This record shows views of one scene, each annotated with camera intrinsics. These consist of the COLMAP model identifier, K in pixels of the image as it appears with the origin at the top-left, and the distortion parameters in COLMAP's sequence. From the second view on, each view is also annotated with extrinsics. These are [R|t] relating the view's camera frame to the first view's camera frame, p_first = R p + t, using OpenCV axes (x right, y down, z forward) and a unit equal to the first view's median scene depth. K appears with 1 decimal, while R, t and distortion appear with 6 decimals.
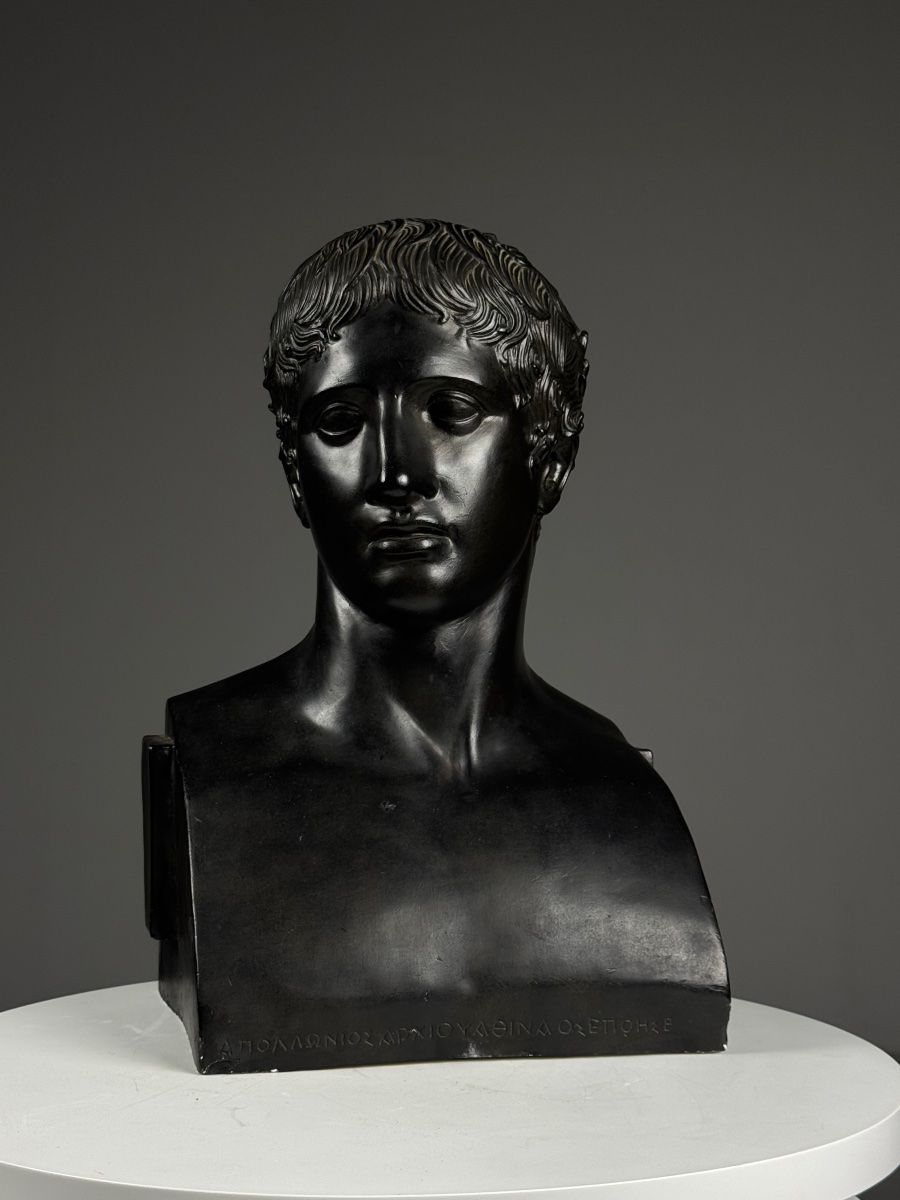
lens RADIAL K [[1829.3, 0, 457.3], [0, 1829.3, 590.7], [0, 0, 1]] dist [0.137045, 0.000000]
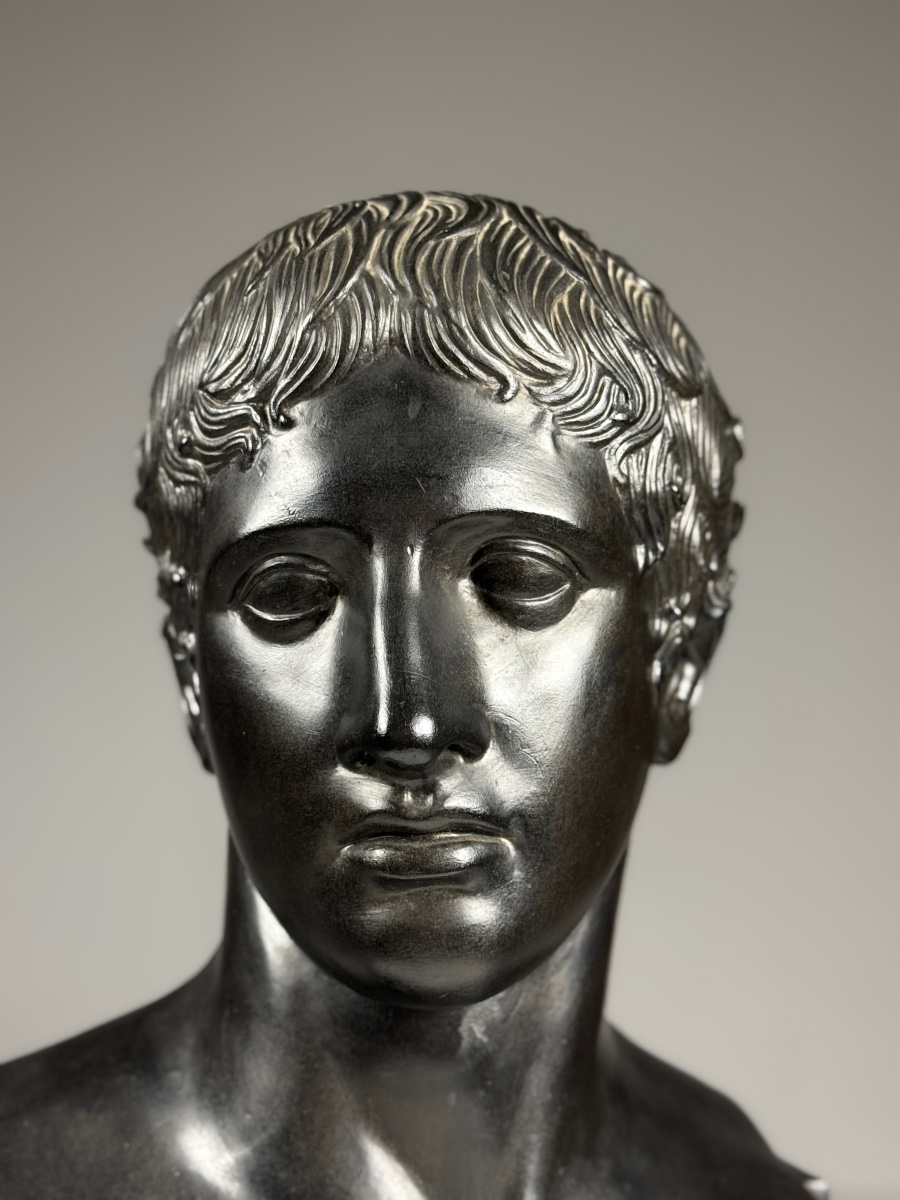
lens RADIAL K [[1855.6, 0, 441.9], [0, 1855.6, 600.1], [0, 0, 1]] dist [0.141995, 0.000000]
pose [[0.998214, 0.023987, 0.054716, -0.049595], [-0.022638, 0.999428, -0.025140, -0.077933], [-0.055288, 0.023856, 0.998185, 0.495825]]
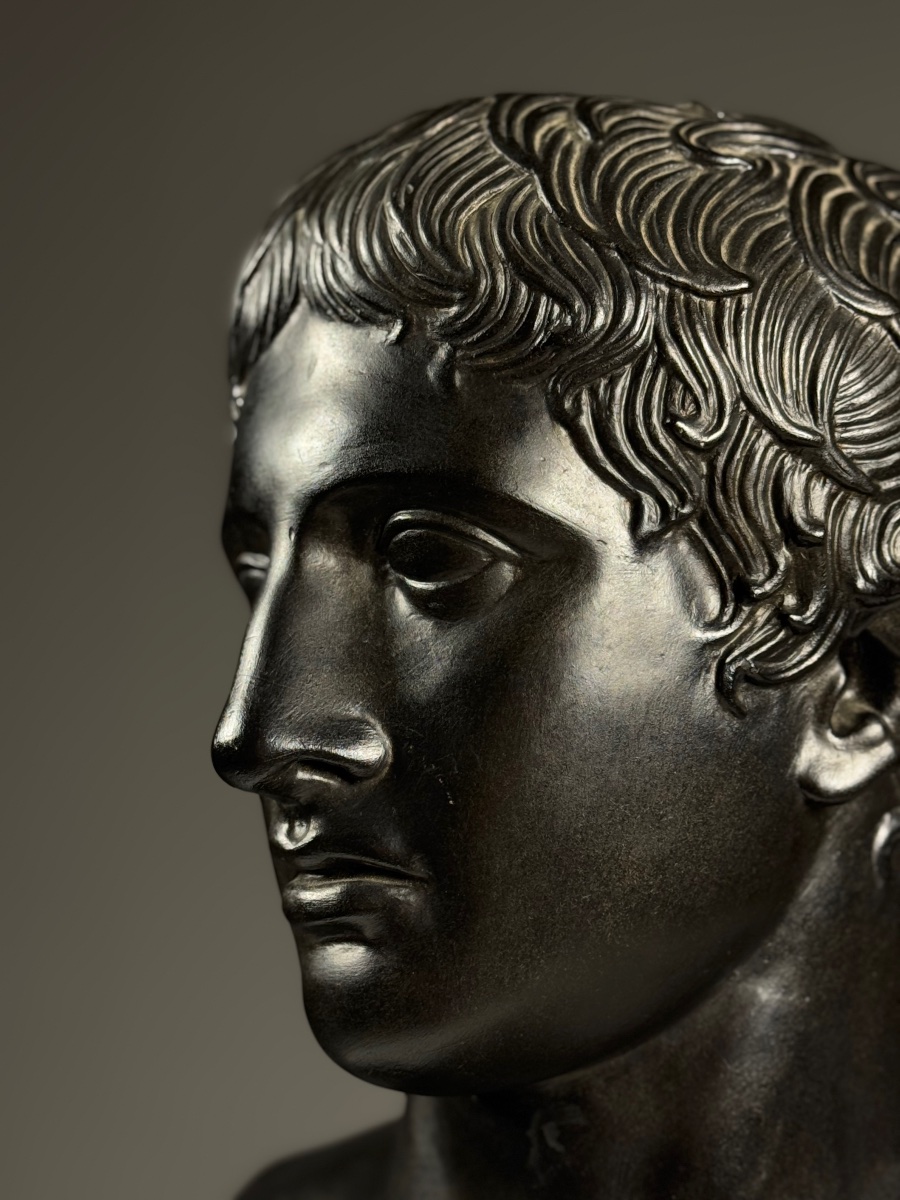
lens RADIAL K [[2145.9, 0, 443.4], [0, 2145.9, 611.1], [0, 0, 1]] dist [0.114517, 0.000000]
pose [[0.746719, -0.044549, -0.663646, 0.298599], [0.004460, 0.998067, -0.061979, -0.056961], [0.665125, 0.043321, 0.745474, 0.645237]]
